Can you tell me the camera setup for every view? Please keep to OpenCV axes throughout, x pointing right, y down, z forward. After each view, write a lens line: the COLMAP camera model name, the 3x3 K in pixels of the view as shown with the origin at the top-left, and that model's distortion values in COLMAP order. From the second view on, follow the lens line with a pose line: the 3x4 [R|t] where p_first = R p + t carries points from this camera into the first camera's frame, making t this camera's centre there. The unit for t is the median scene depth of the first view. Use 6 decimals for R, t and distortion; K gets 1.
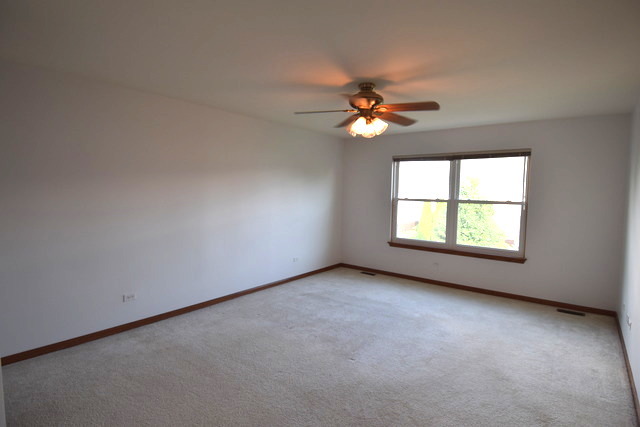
lens RADIAL K [[338.4, 0, 320.0], [0, 338.4, 213.5], [0, 0, 1]] dist [0.039890, -0.042207]
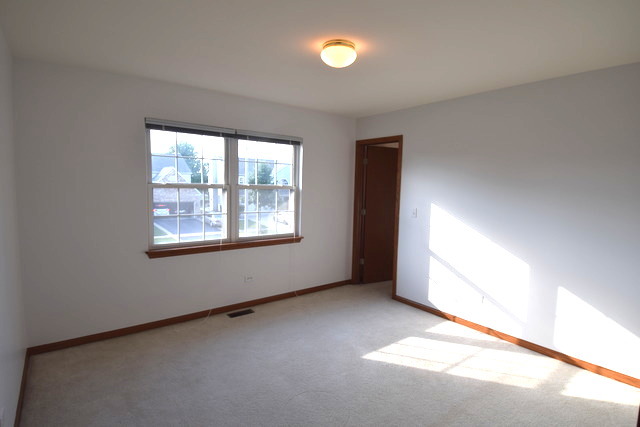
lens RADIAL K [[338.4, 0, 320.0], [0, 338.4, 213.5], [0, 0, 1]] dist [0.039890, -0.042207]
pose [[0.197584, -0.104993, 0.974647, -0.408234], [0.040322, 0.994277, 0.098934, -0.047417], [-0.979456, 0.019752, 0.200686, 0.626679]]
